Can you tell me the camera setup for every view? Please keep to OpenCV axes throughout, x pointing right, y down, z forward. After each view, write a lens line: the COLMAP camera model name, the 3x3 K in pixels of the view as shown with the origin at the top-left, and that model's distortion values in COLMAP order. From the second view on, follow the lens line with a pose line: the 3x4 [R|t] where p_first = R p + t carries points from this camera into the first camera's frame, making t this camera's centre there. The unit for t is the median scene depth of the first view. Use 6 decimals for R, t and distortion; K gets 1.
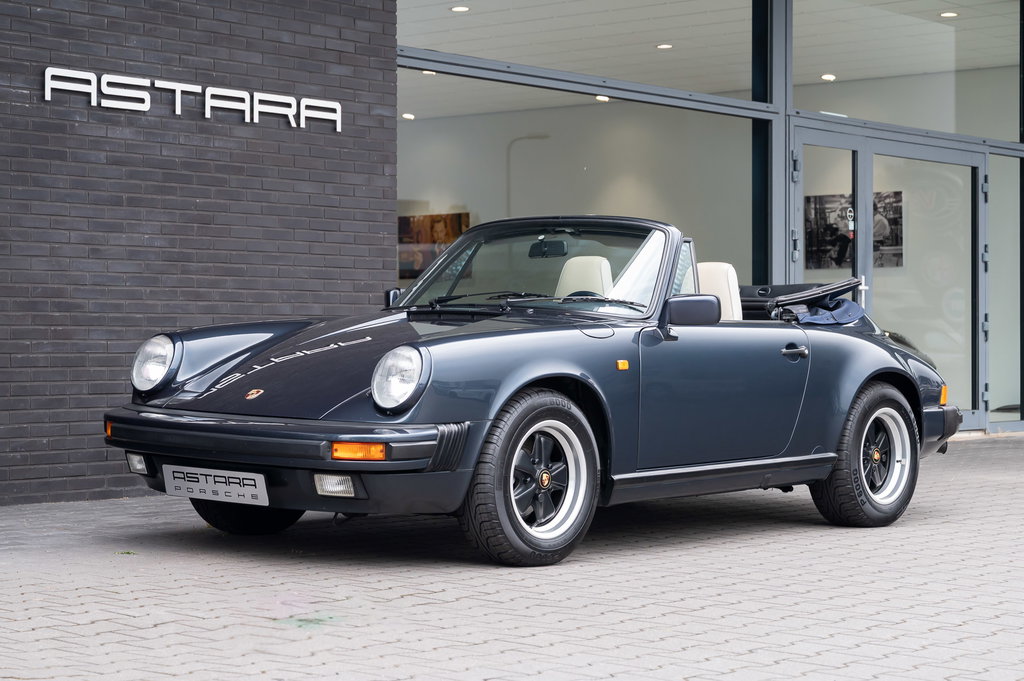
lens RADIAL K [[2093.3, 0, 512.0], [0, 2093.3, 340.5], [0, 0, 1]] dist [0.004640, -0.152278]
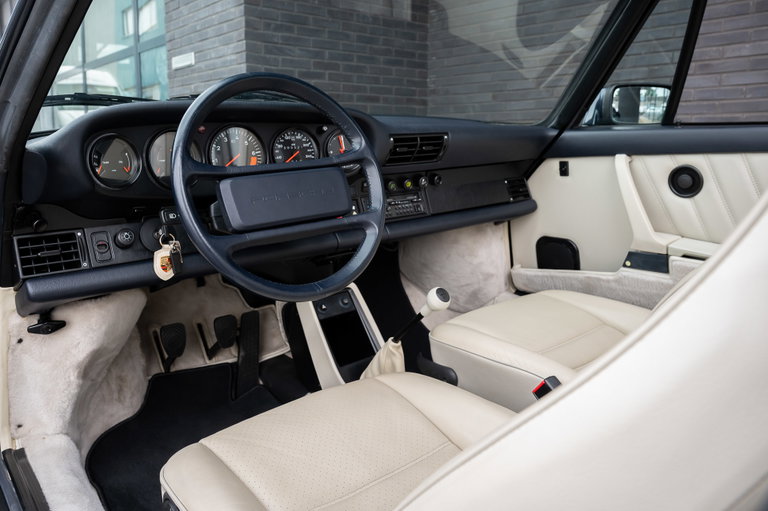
lens RADIAL K [[577.5, 0, 364.4], [0, 577.5, 228.0], [0, 0, 1]] dist [-0.000665, 0.004903]
pose [[-0.182707, 0.151224, -0.971468, 0.119099], [0.001819, 0.988150, 0.153479, -0.007914], [0.983166, 0.026275, -0.180817, 0.866388]]
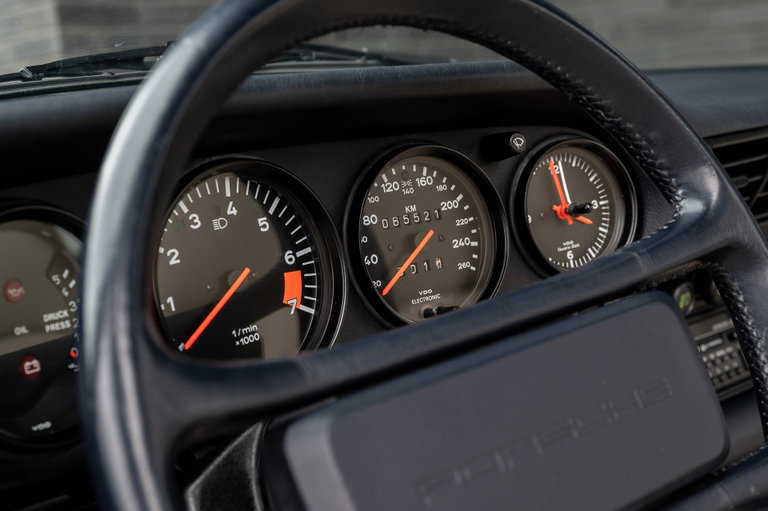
lens RADIAL K [[1313.5, 0, 384.0], [0, 1313.5, 255.5], [0, 0, 1]] dist [0.031986, 0.024041]
pose [[-0.103825, 0.115254, -0.987895, 0.081196], [0.092857, 0.990048, 0.105747, -0.012063], [0.990251, -0.080754, -0.113494, 0.838028]]
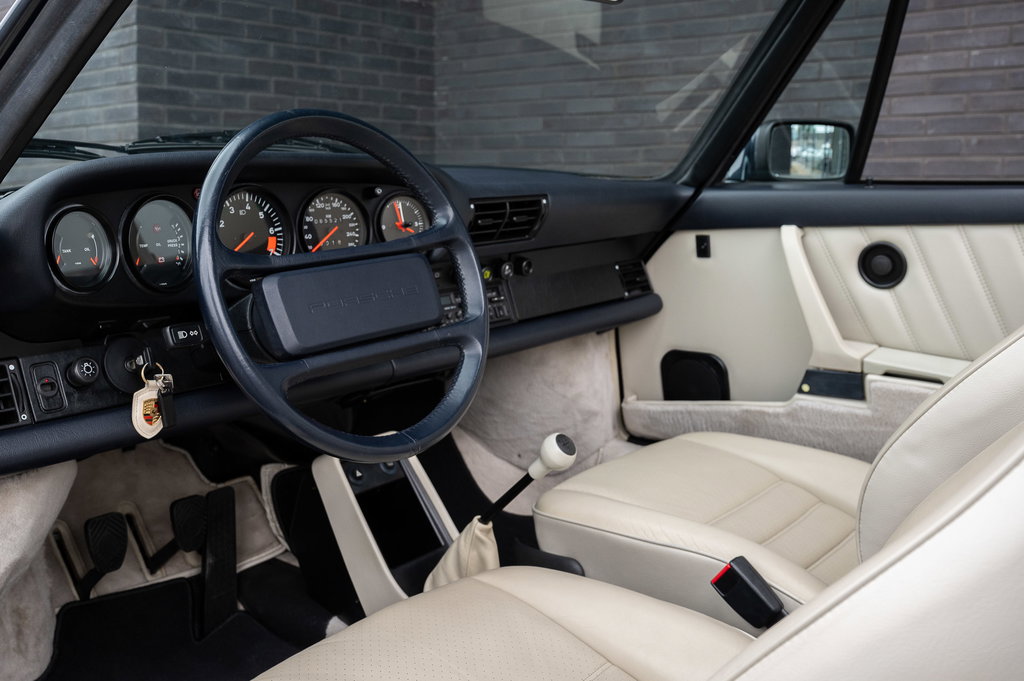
lens RADIAL K [[1011.5, 0, 464.5], [0, 1011.5, 295.5], [0, 0, 1]] dist [-0.009738, 0.032648]
pose [[-0.007542, 0.110039, -0.993899, 0.135227], [-0.000927, 0.993926, 0.110049, -0.010817], [0.999971, 0.001751, -0.007394, 0.849425]]
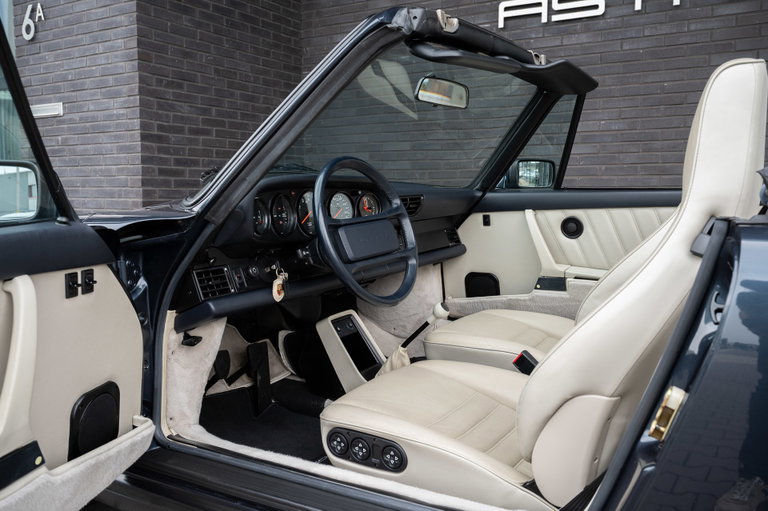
lens RADIAL K [[668.1, 0, 384.0], [0, 668.1, 255.5], [0, 0, 1]] dist [0.001794, 0.002173]
pose [[0.154747, 0.094517, -0.983423, 0.190320], [-0.001418, 0.995433, 0.095448, -0.010128], [0.987953, -0.013376, 0.154174, 0.815574]]
